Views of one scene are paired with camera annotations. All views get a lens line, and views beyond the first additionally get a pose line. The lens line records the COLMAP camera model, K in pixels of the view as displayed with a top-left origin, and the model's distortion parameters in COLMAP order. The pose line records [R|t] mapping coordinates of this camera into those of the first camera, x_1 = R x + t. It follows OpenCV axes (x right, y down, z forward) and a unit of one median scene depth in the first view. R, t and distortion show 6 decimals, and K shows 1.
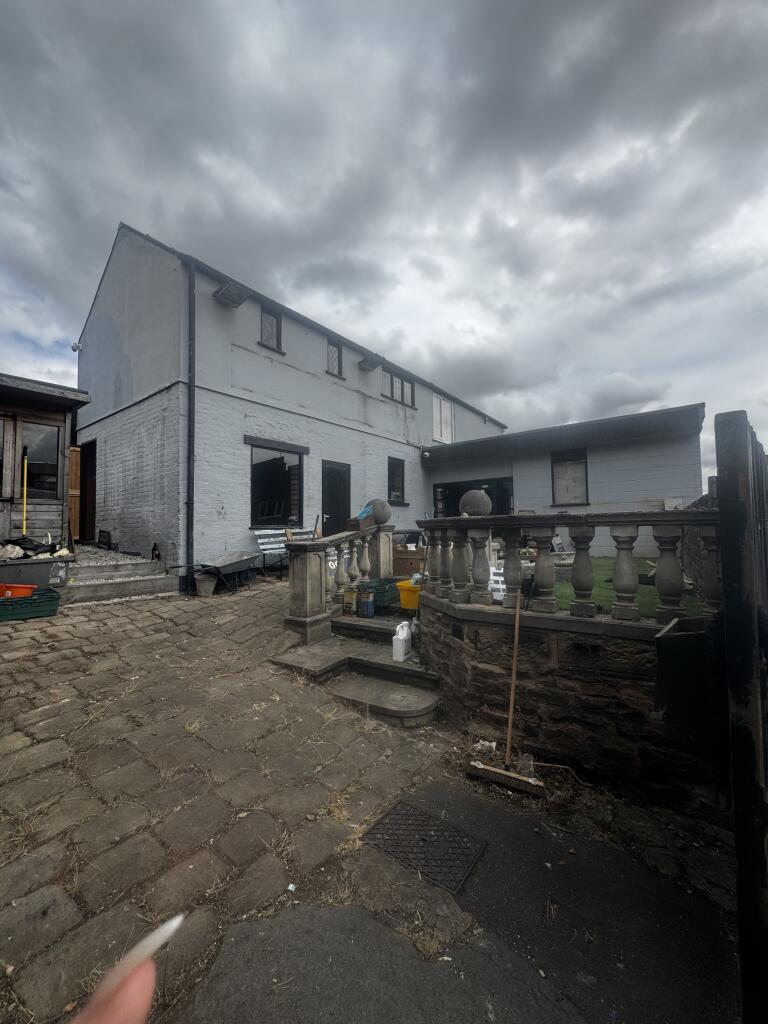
lens RADIAL K [[412.5, 0, 384.4], [0, 412.5, 512.2], [0, 0, 1]] dist [-0.002020, -0.000041]
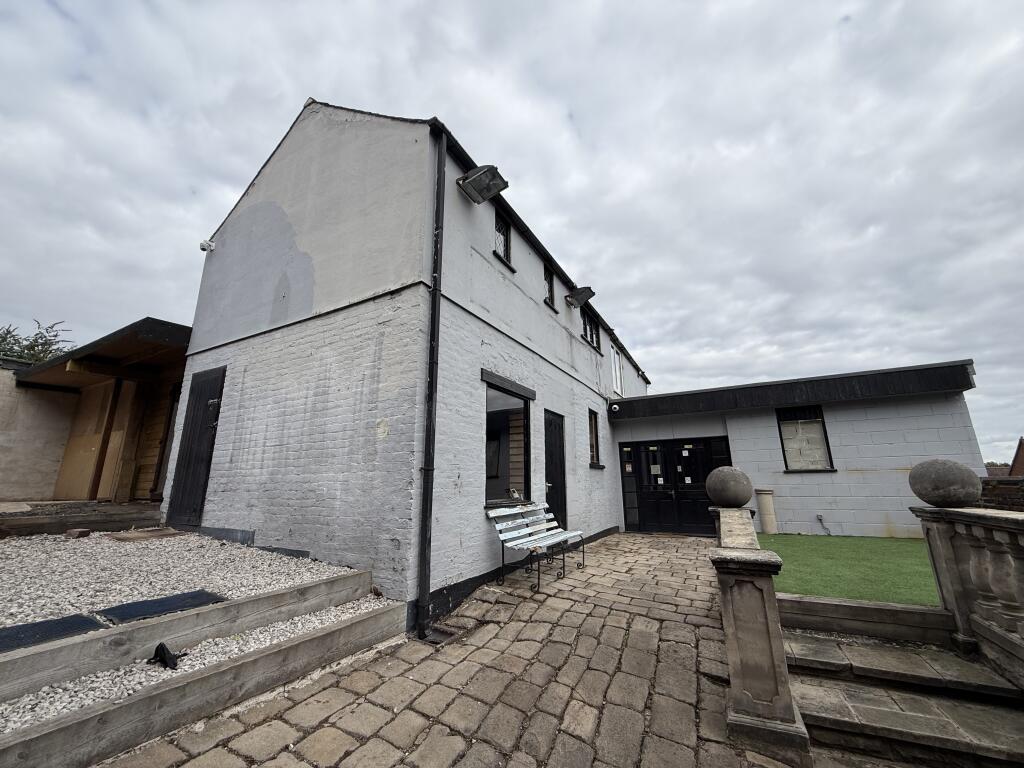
lens RADIAL K [[407.7, 0, 511.0], [0, 407.7, 384.4], [0, 0, 1]] dist [0.000321, -0.000207]
pose [[0.987835, 0.041814, 0.149781, -0.386692], [-0.010870, 0.979383, -0.201721, -0.021826], [-0.155128, 0.197639, 0.967923, 0.324518]]
